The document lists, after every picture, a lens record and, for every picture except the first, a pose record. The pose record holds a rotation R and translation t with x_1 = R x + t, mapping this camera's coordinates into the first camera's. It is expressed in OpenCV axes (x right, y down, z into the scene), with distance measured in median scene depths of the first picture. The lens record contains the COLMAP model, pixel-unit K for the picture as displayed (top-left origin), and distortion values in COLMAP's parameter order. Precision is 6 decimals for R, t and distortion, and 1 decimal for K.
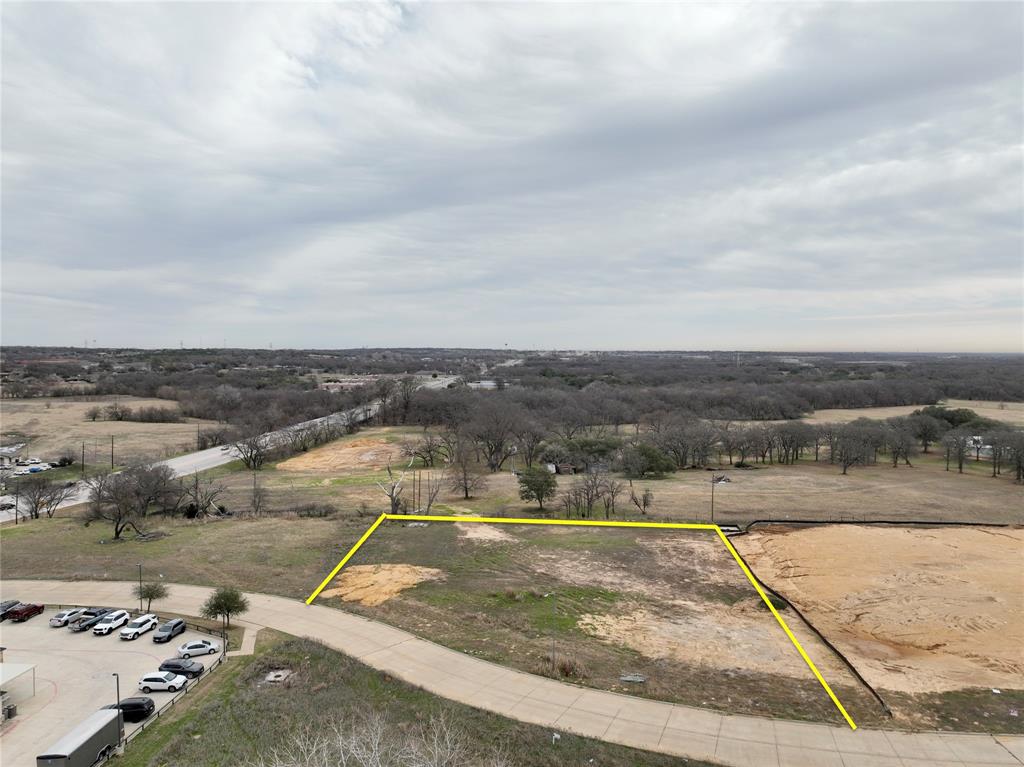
lens RADIAL K [[721.8, 0, 516.7], [0, 721.8, 383.5], [0, 0, 1]] dist [0.000908, 0.007701]
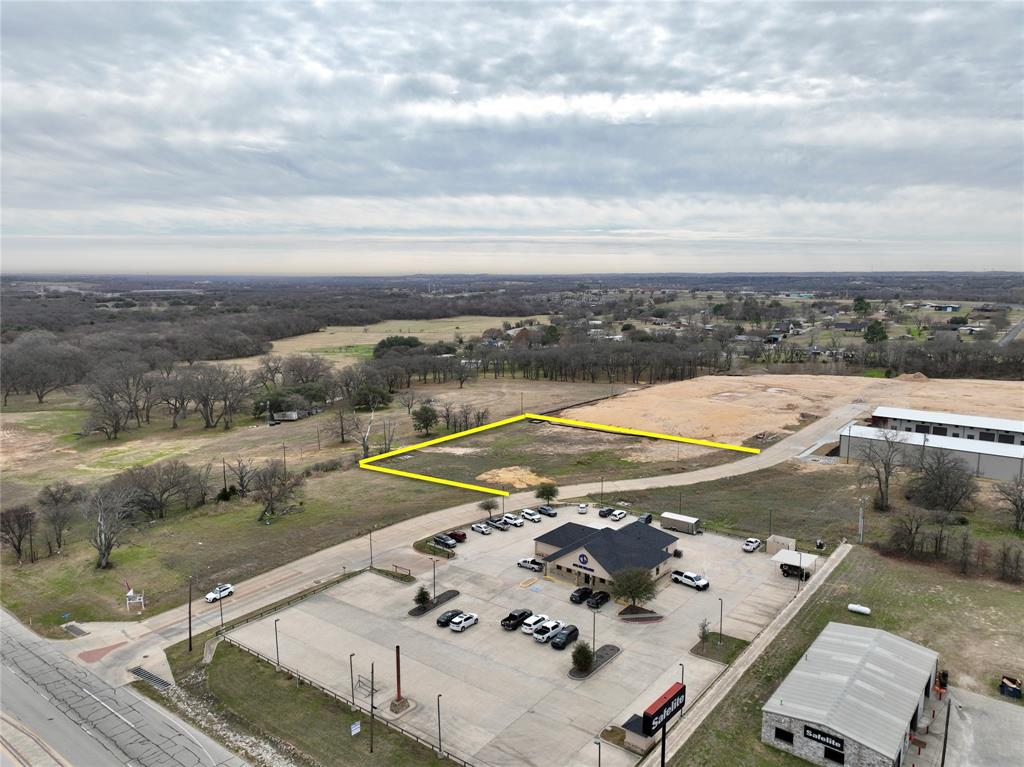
lens RADIAL K [[721.8, 0, 516.7], [0, 721.8, 383.5], [0, 0, 1]] dist [0.000908, 0.007701]
pose [[0.555769, -0.123669, 0.822087, -1.700131], [0.035172, 0.991486, 0.125374, -0.165908], [-0.830592, -0.040765, 0.555387, 0.087476]]
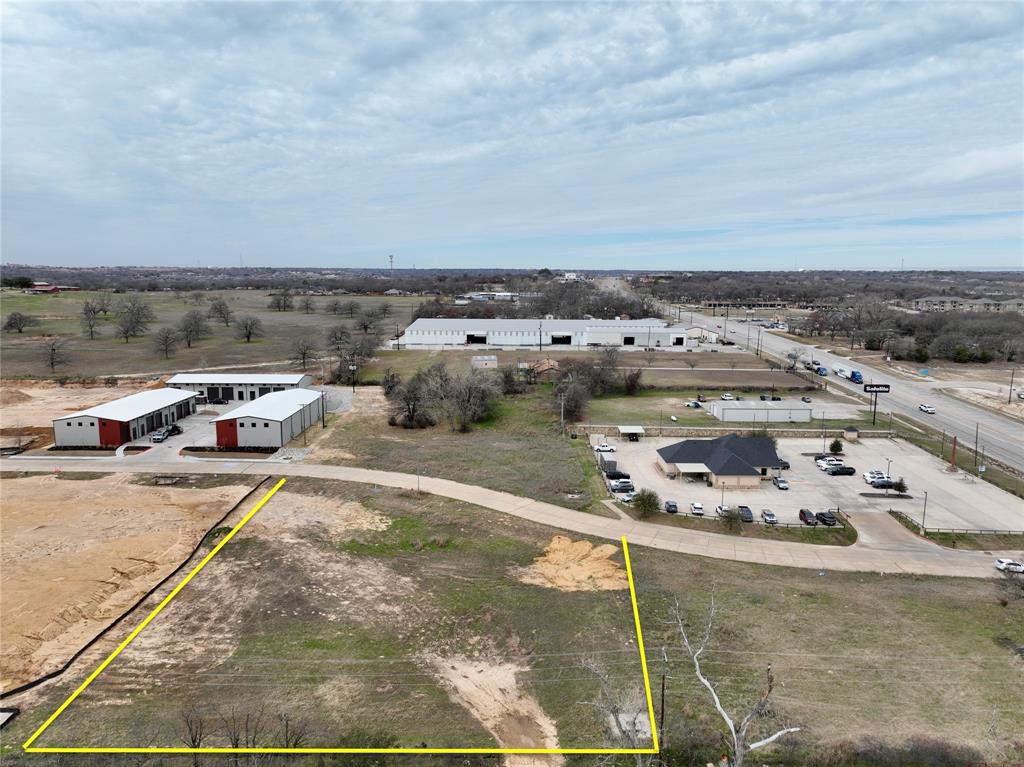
lens RADIAL K [[721.8, 0, 516.7], [0, 721.8, 383.5], [0, 0, 1]] dist [0.000908, 0.007701]
pose [[-0.996605, 0.007484, -0.081995, -0.036248], [-0.008810, 0.980451, 0.196566, -0.174220], [0.081863, 0.196621, -0.977056, 2.104061]]
